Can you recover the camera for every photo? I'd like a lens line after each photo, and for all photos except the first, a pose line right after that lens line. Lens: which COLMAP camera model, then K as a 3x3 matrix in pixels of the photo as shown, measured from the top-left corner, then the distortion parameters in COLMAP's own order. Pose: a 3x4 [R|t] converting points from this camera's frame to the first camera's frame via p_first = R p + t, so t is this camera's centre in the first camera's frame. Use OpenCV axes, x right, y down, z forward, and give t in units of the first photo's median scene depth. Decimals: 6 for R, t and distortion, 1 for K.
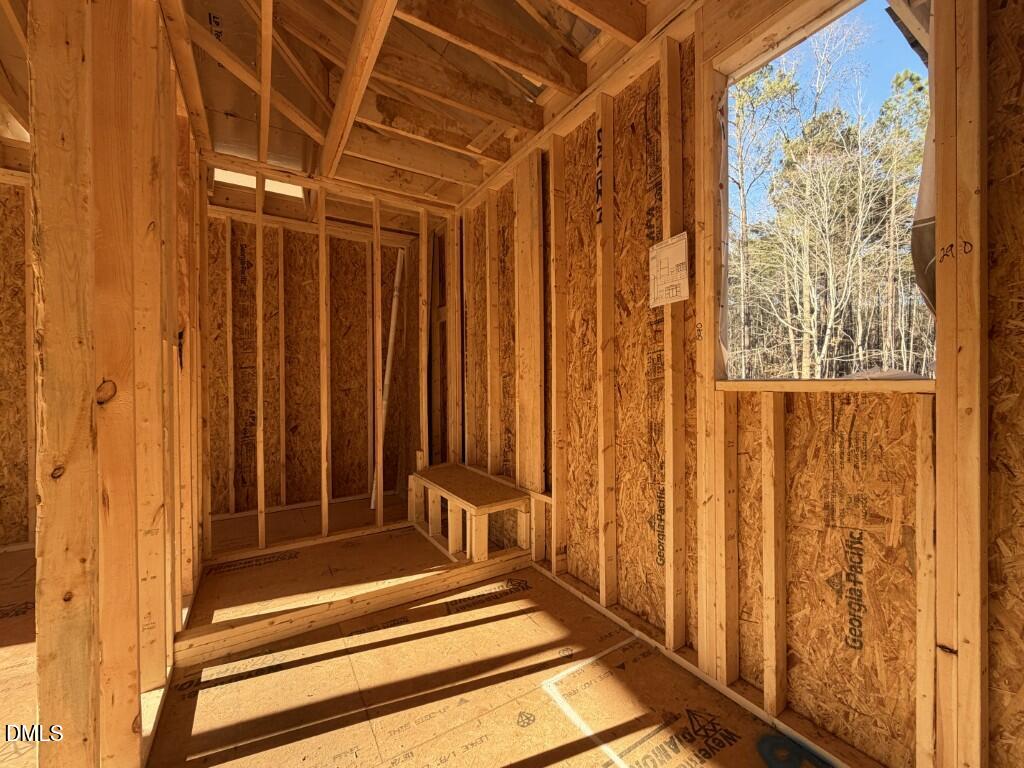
lens RADIAL K [[409.1, 0, 512.0], [0, 409.1, 384.0], [0, 0, 1]] dist [-0.000069, -0.000020]
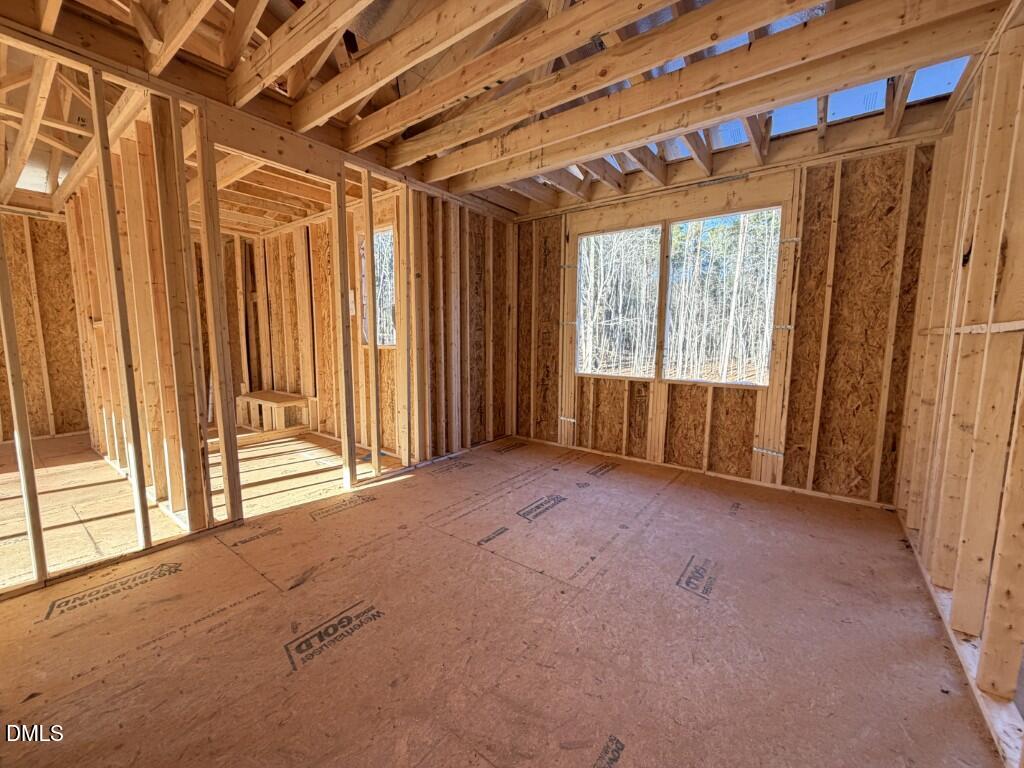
lens RADIAL K [[409.1, 0, 512.0], [0, 409.1, 384.0], [0, 0, 1]] dist [-0.000069, -0.000020]
pose [[0.931166, -0.028306, 0.363495, 0.211223], [-0.011650, 0.994162, 0.107262, -0.027438], [-0.364409, -0.104114, 0.925401, -1.047915]]
